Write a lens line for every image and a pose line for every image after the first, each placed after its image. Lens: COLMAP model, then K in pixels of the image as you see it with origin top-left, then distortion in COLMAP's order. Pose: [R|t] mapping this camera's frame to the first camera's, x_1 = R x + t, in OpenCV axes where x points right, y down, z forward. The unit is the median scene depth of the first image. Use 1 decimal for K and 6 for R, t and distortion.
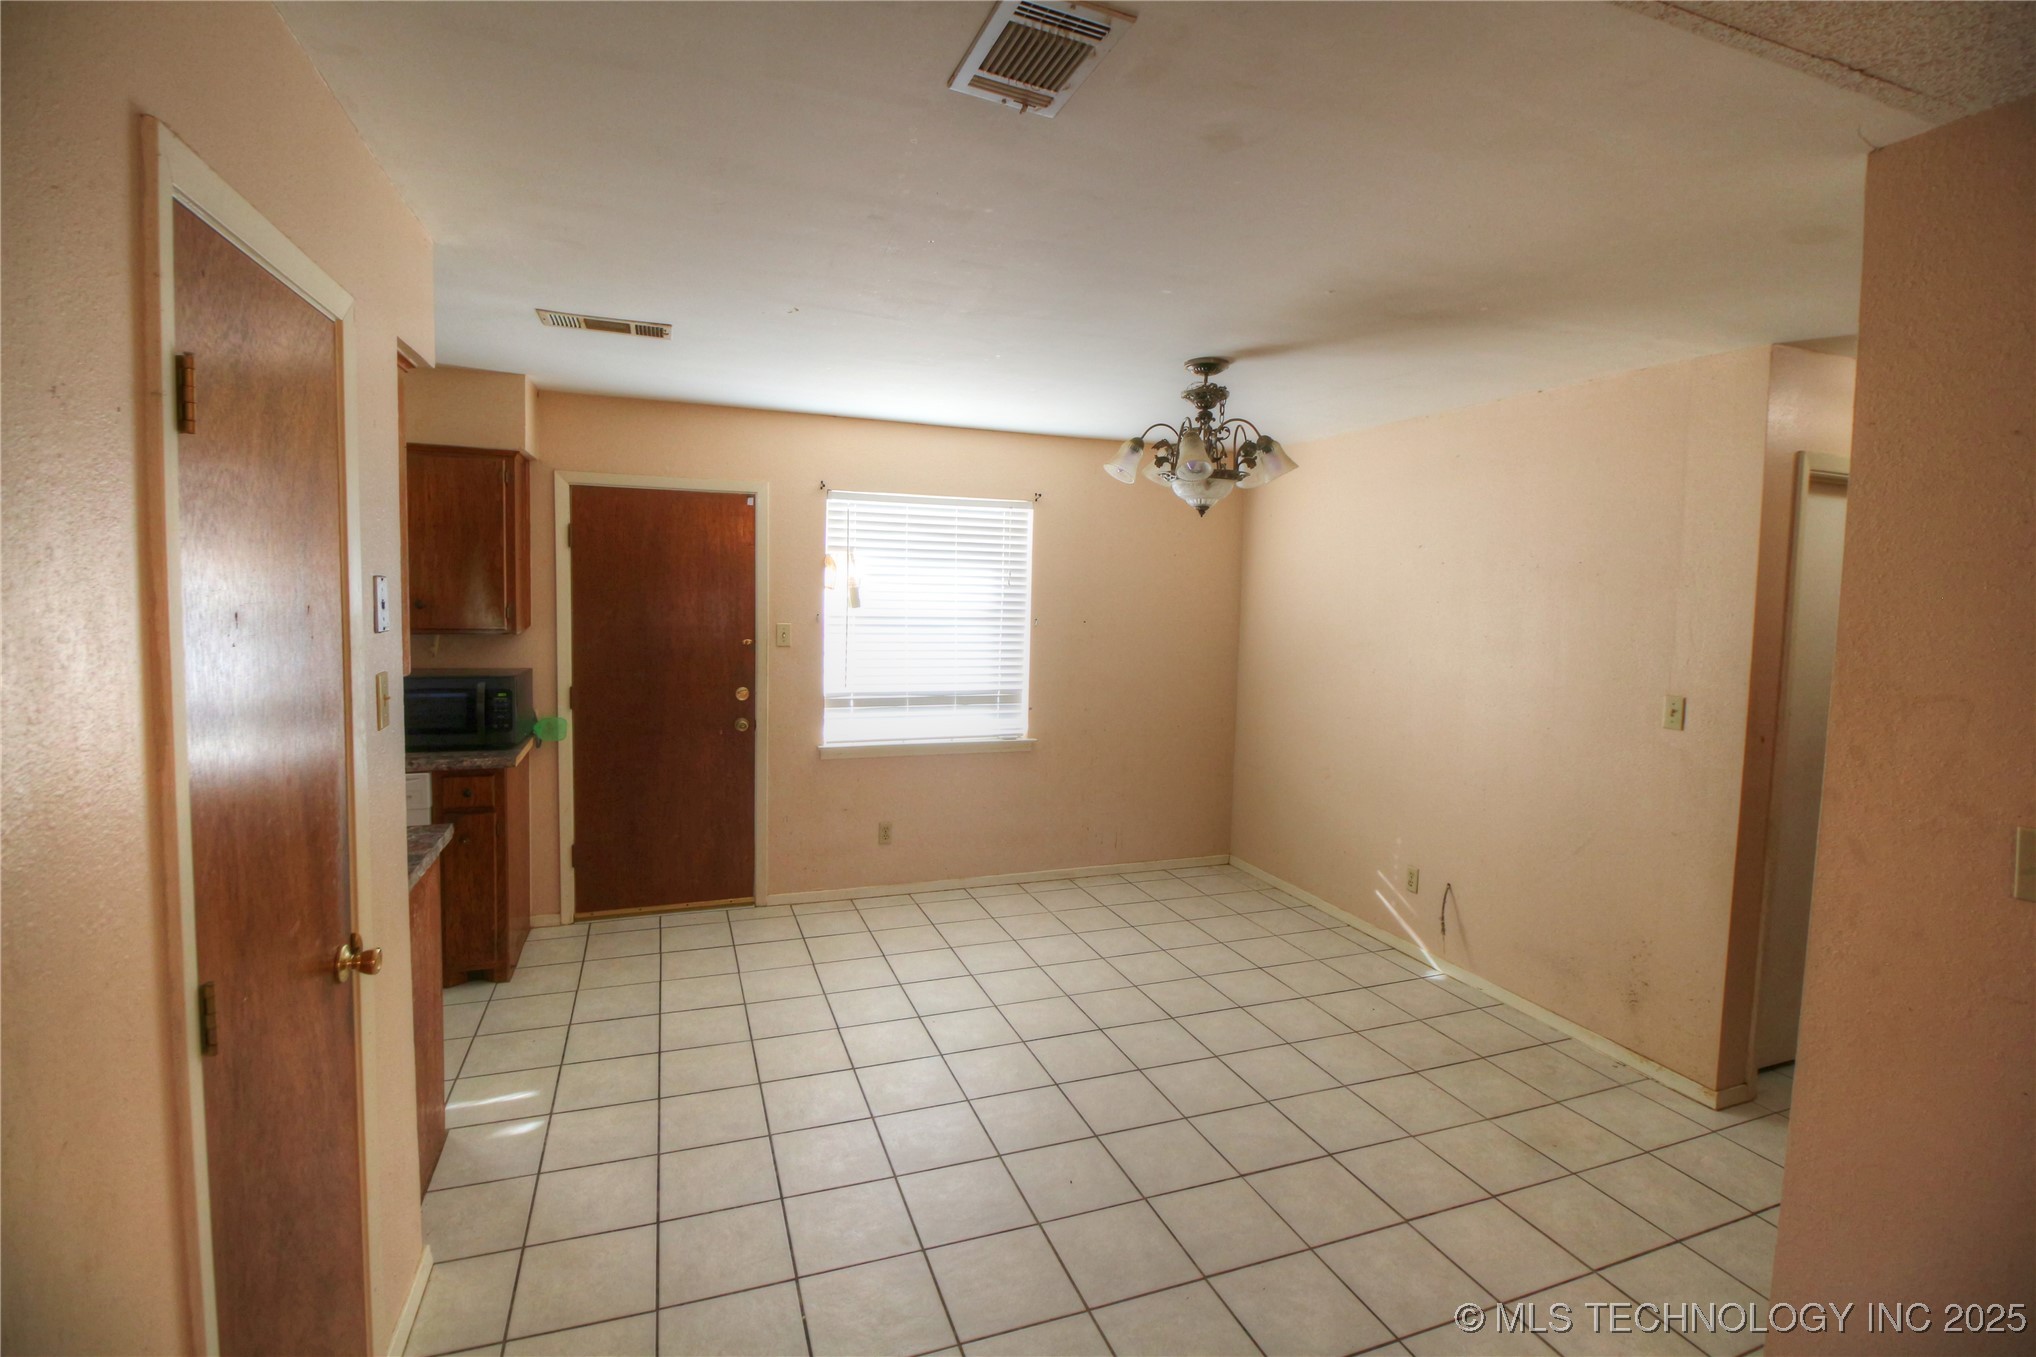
lens RADIAL K [[949.6, 0, 1025.6], [0, 949.6, 651.6], [0, 0, 1]] dist [-0.006719, -0.004567]
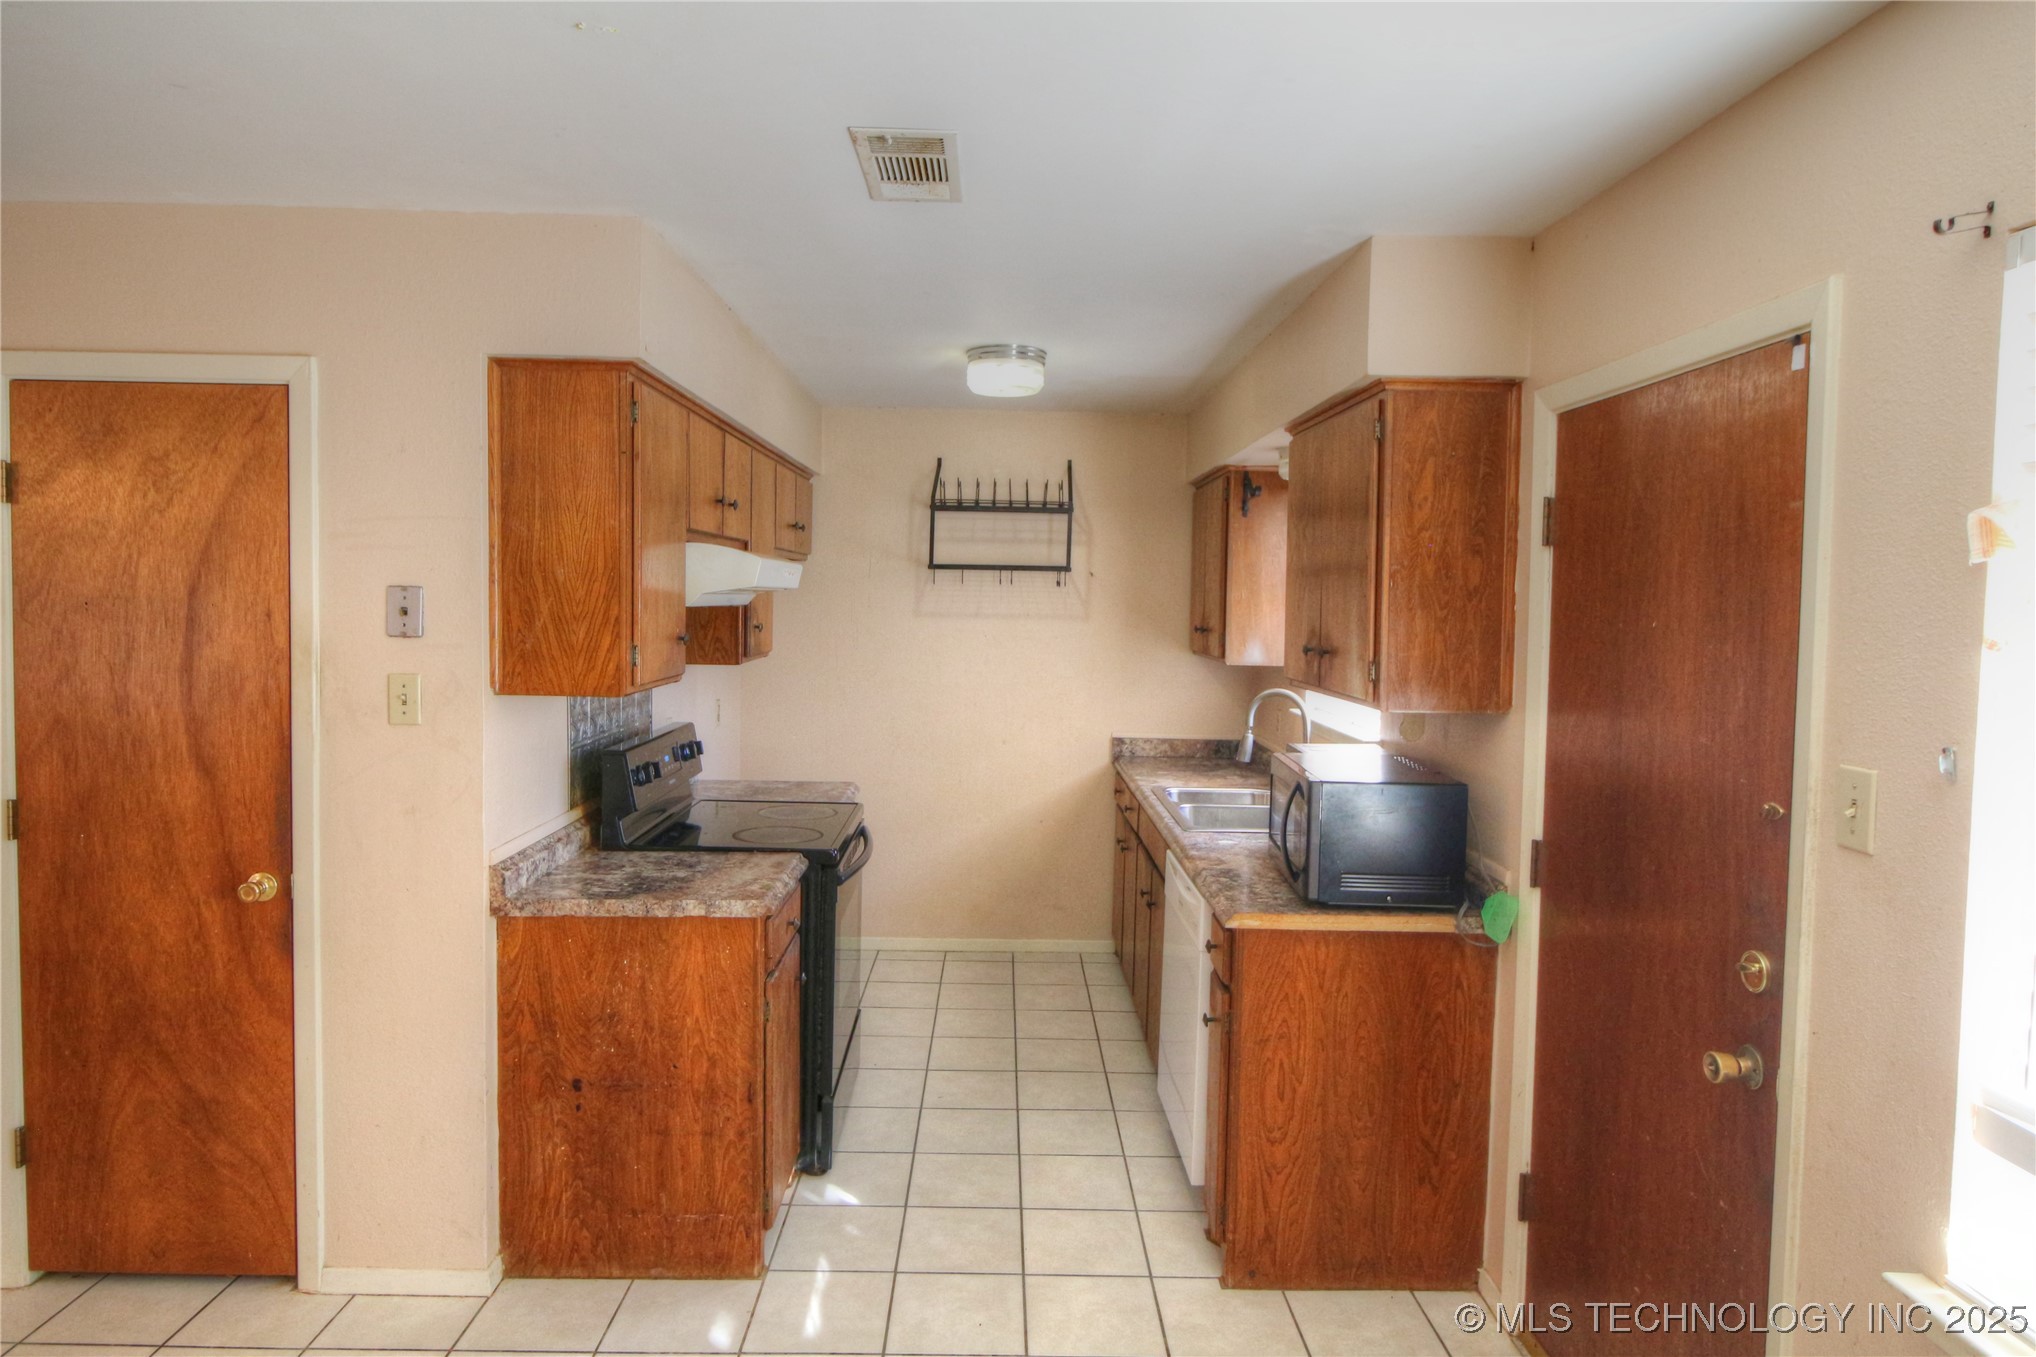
lens RADIAL K [[1143.7, 0, 1010.5], [0, 1143.7, 647.0], [0, 0, 1]] dist [-0.012223, 0.000205]
pose [[-0.343789, 0.010756, -0.938985, 0.141926], [-0.095843, 0.994311, 0.046481, -0.059931], [0.934143, 0.105974, -0.340802, 0.933054]]
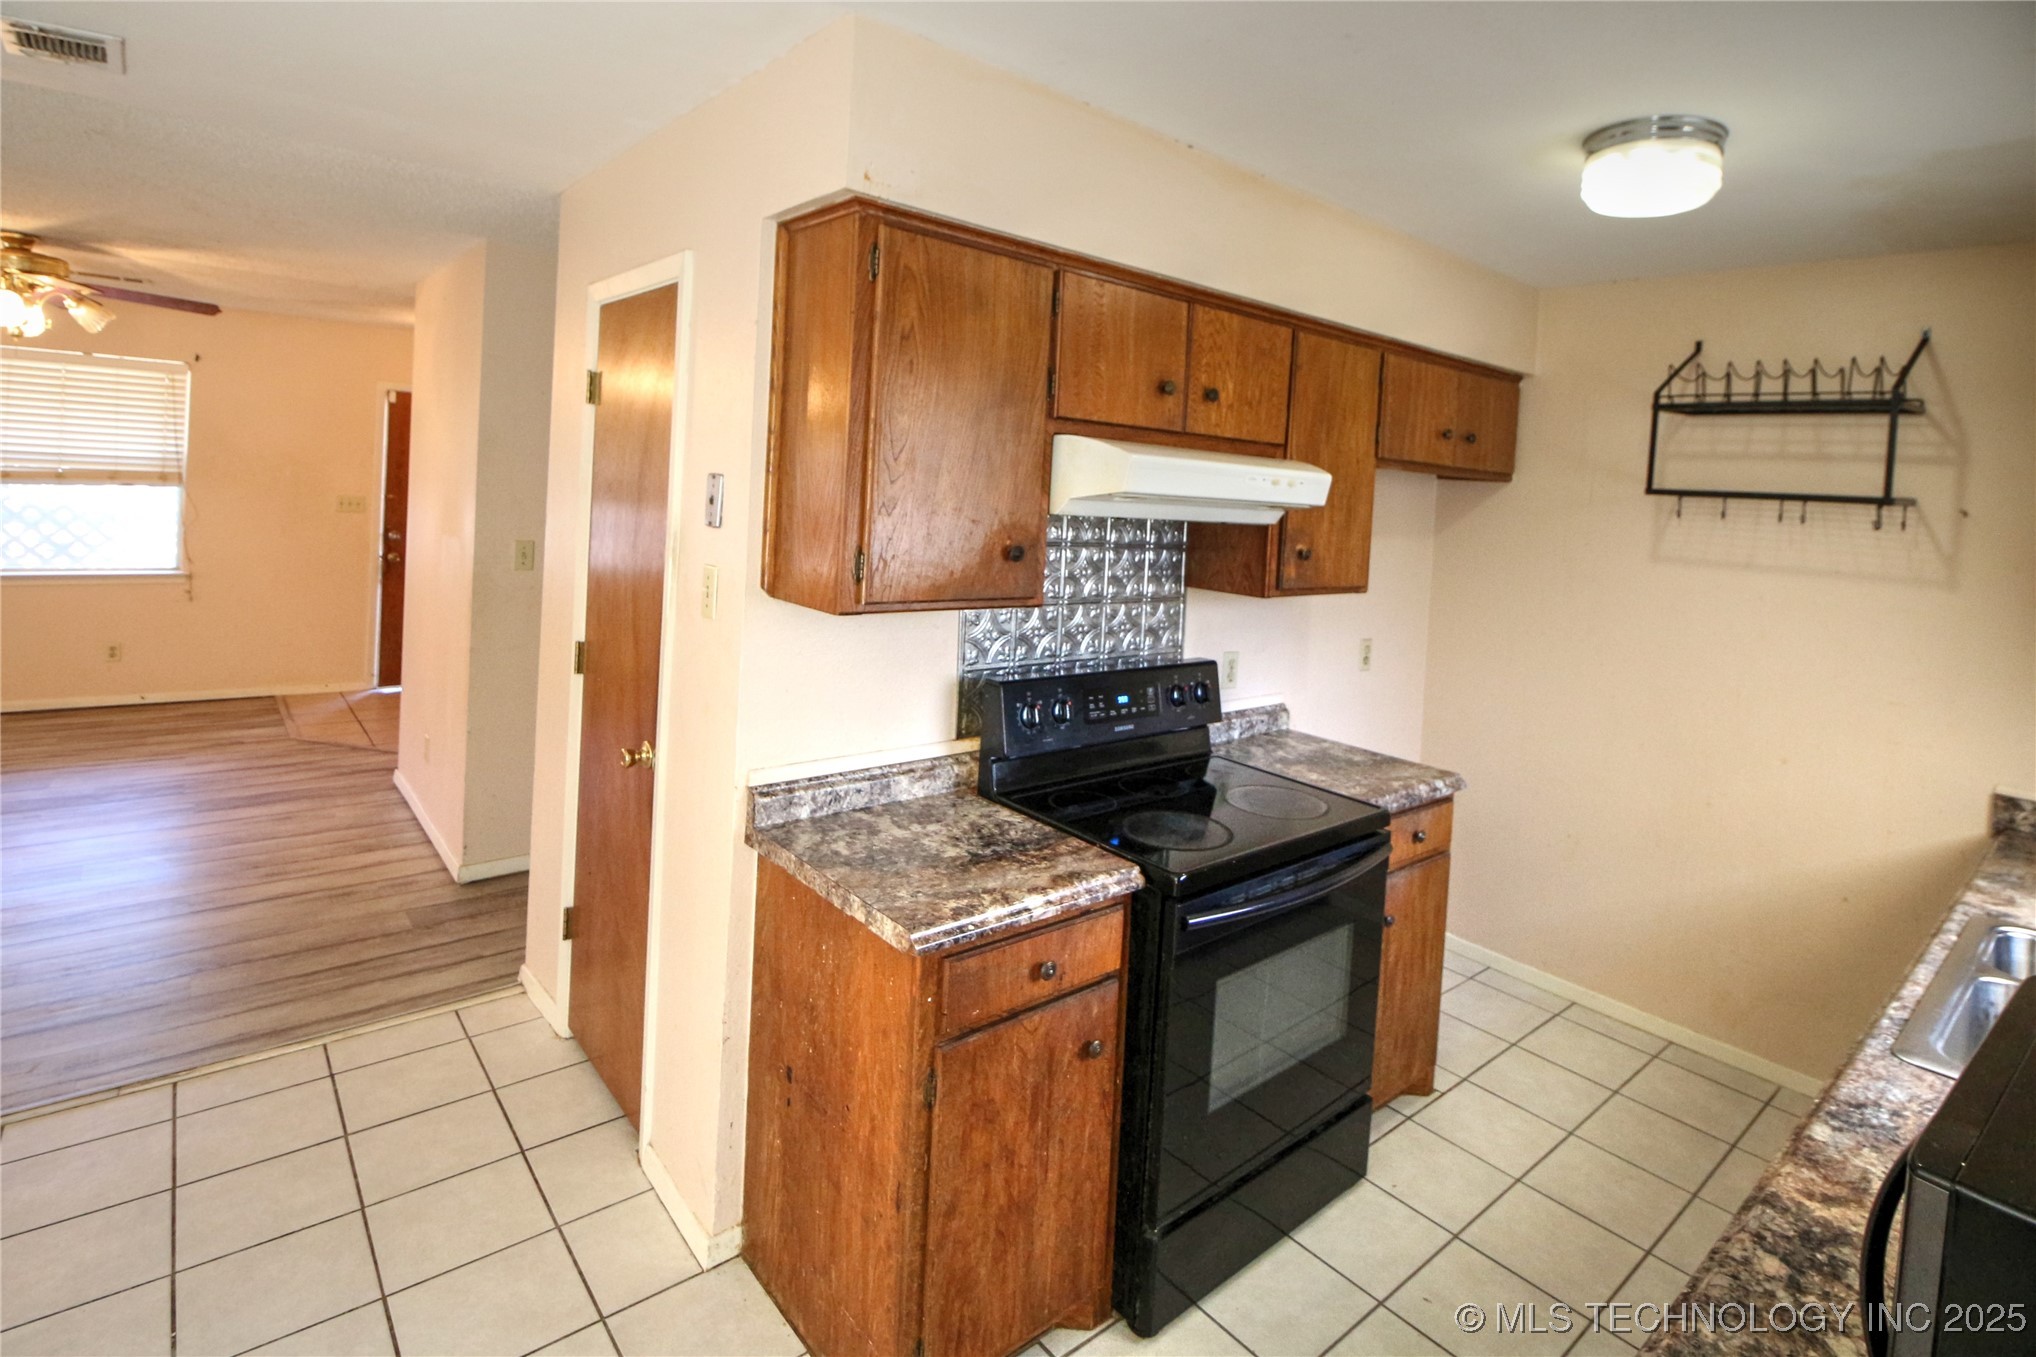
lens RADIAL K [[996.9, 0, 1129.1], [0, 996.9, 519.3], [0, 0, 1]] dist [-0.011427, 0.000003]
pose [[-0.918164, -0.074243, -0.389182, -0.296666], [-0.115746, 0.989698, 0.084269, -0.075858], [0.378916, 0.122419, -0.917298, 0.966114]]
